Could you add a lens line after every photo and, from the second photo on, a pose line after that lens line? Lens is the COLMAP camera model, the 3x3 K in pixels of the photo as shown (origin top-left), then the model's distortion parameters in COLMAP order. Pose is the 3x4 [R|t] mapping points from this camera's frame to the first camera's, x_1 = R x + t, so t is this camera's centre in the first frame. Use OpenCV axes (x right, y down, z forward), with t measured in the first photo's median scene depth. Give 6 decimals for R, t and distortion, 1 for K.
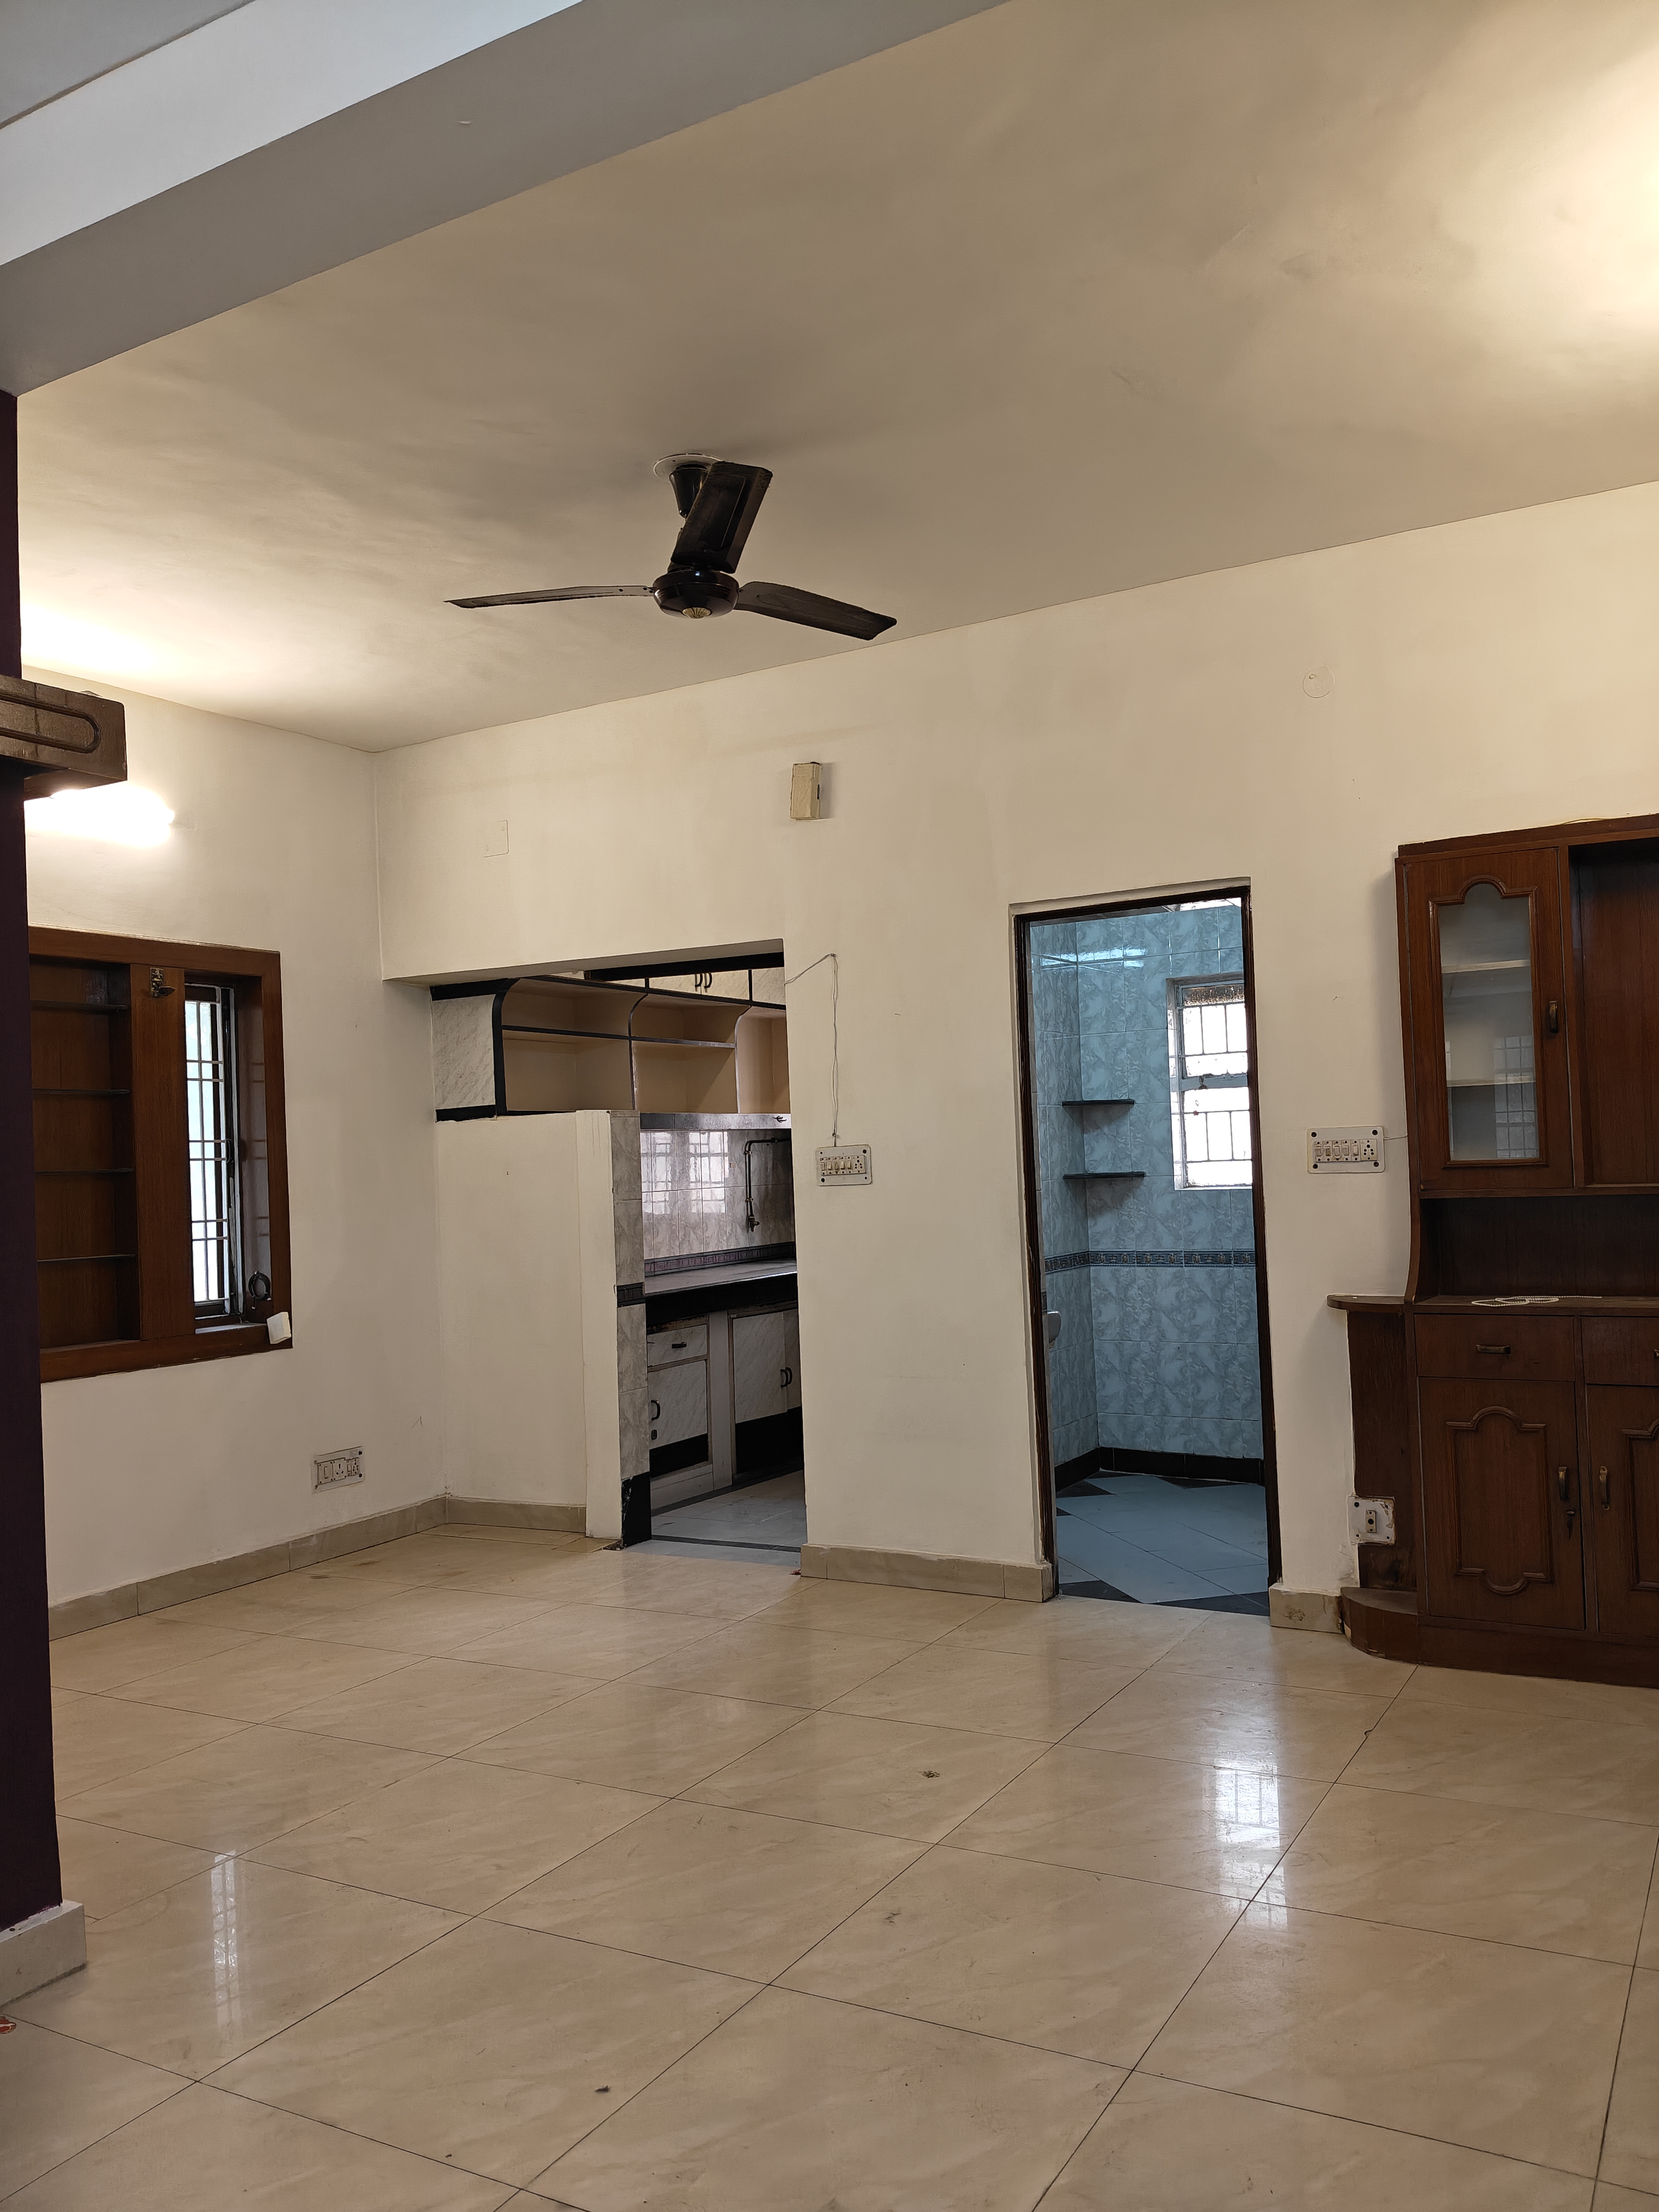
lens RADIAL K [[1720.6, 0, 832.8], [0, 1720.6, 1113.6], [0, 0, 1]] dist [0.067394, -0.111483]
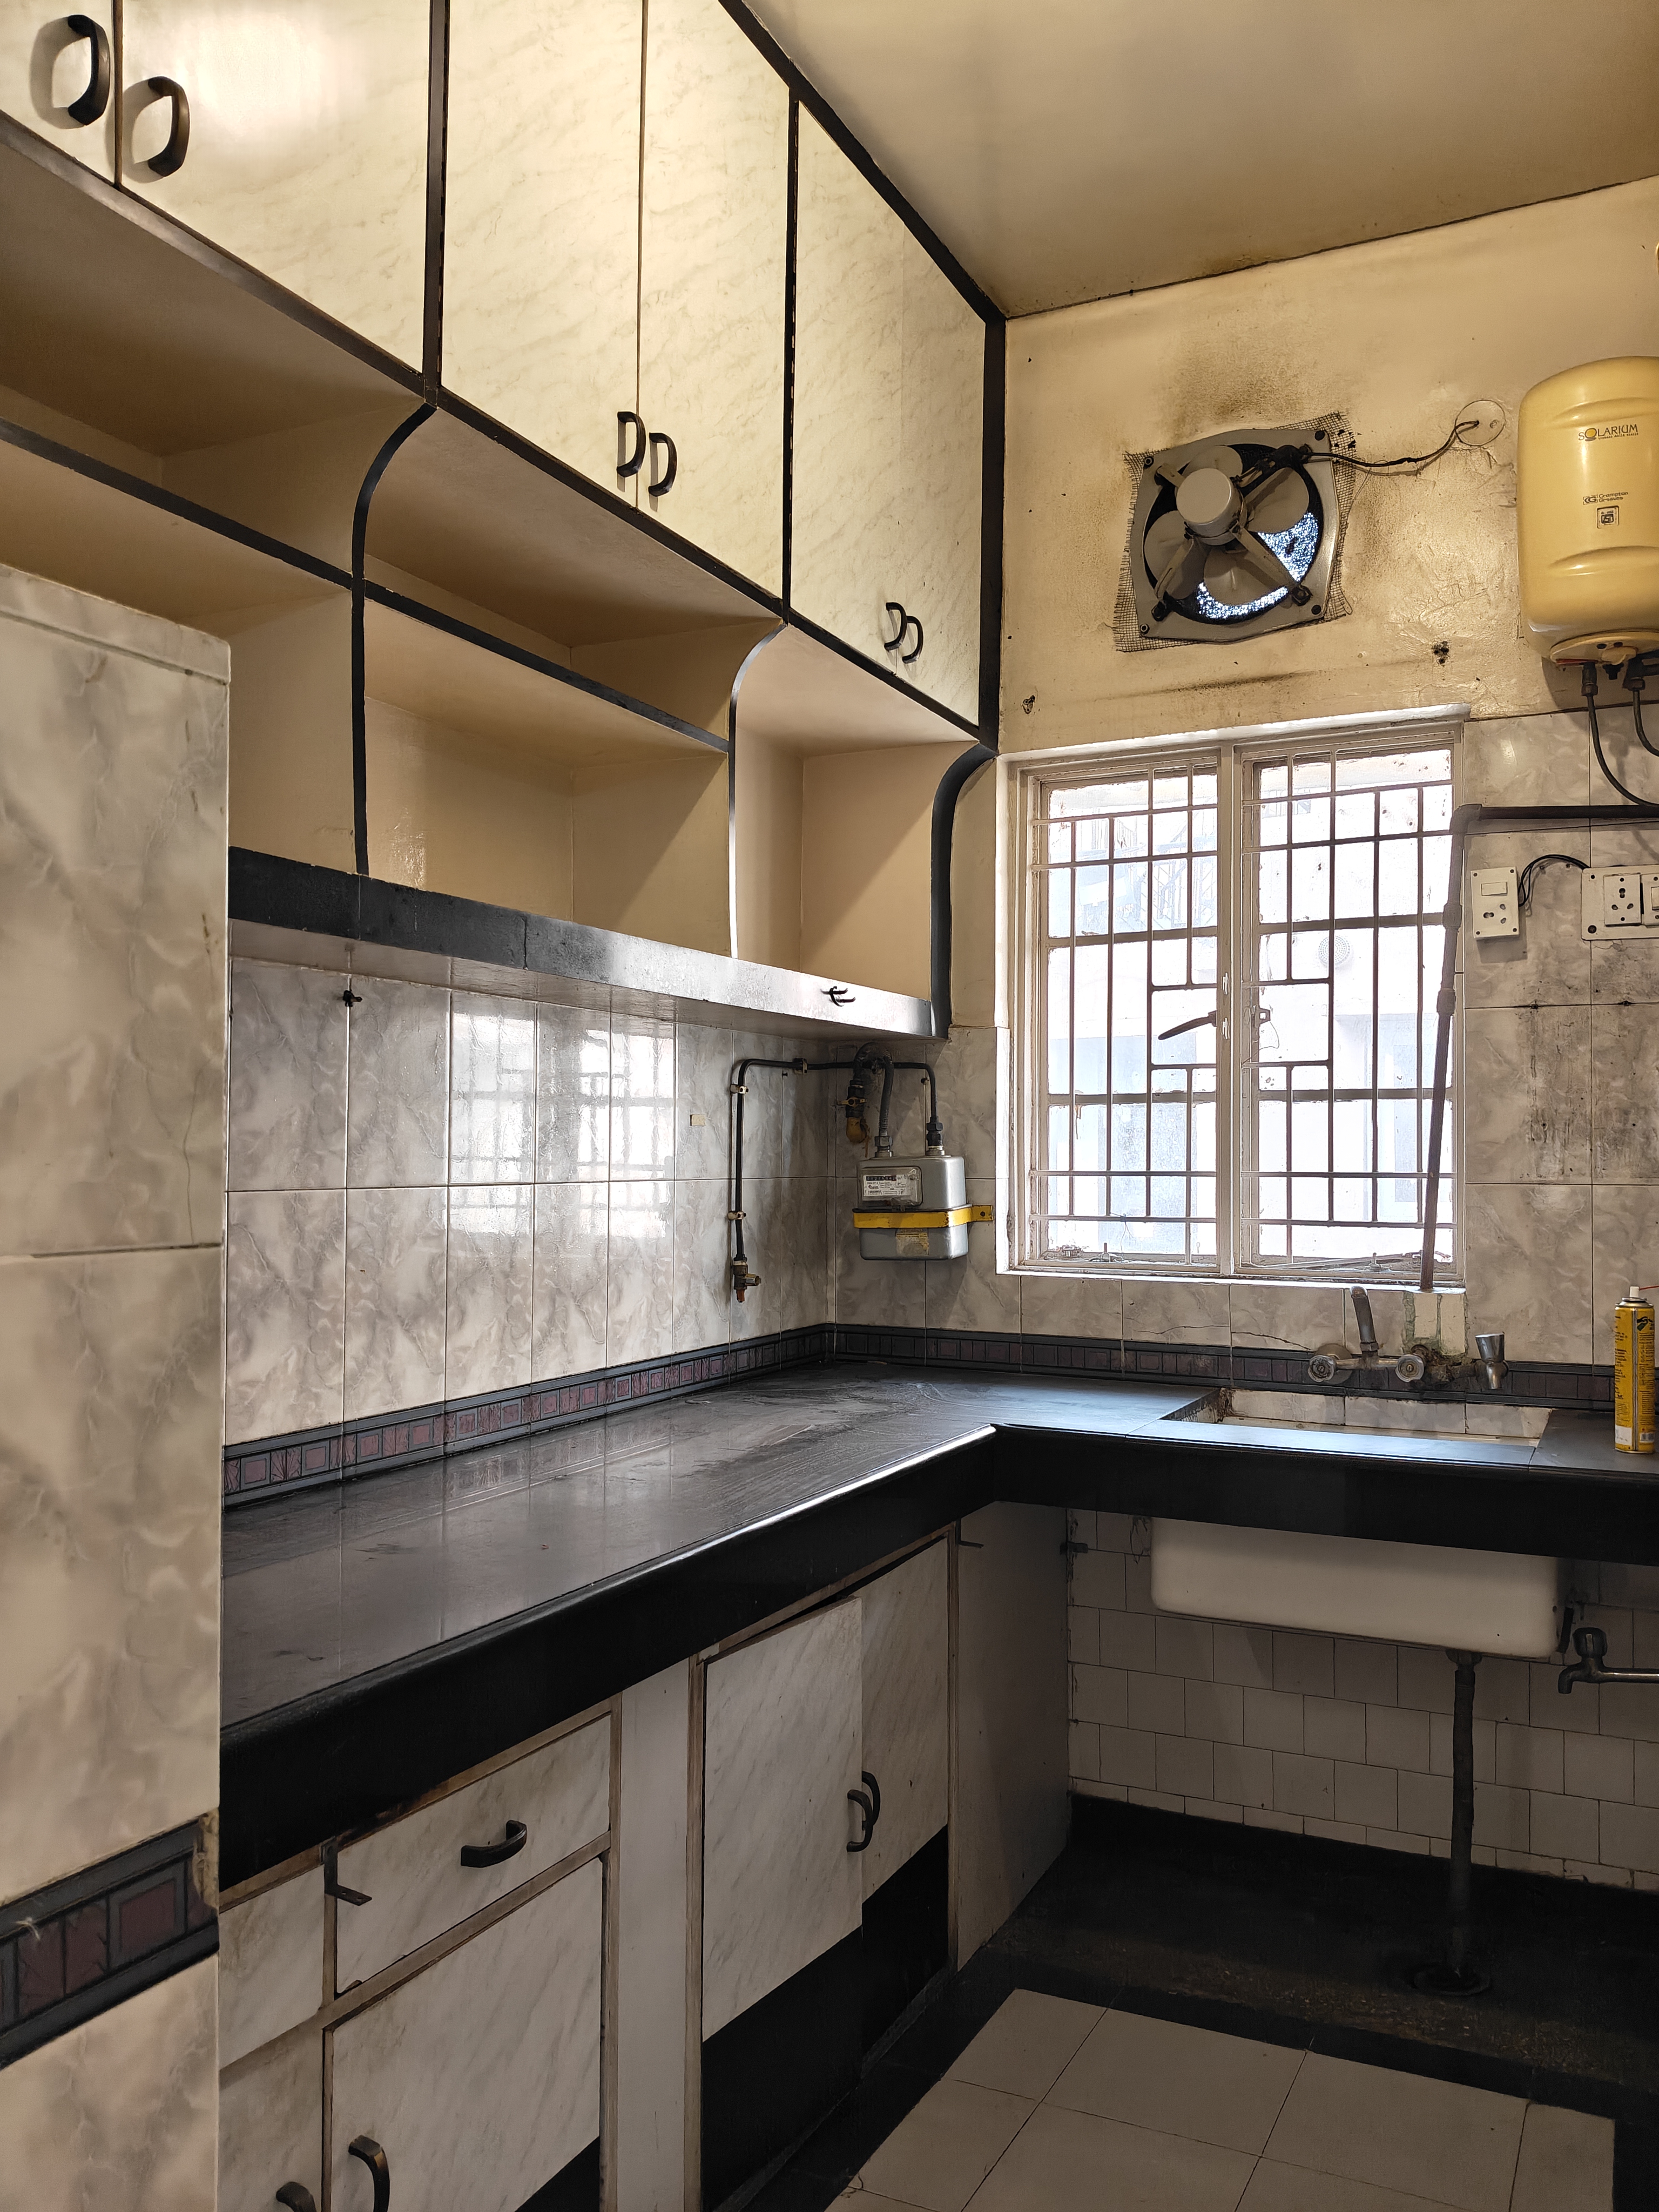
lens RADIAL K [[1720.6, 0, 827.5], [0, 1720.6, 1116.8], [0, 0, 1]] dist [0.067394, -0.111483]
pose [[0.997697, 0.040475, 0.054436, -0.050102], [-0.040461, 0.999180, -0.001344, 0.028608], [-0.054446, -0.000862, 0.998516, 0.631604]]
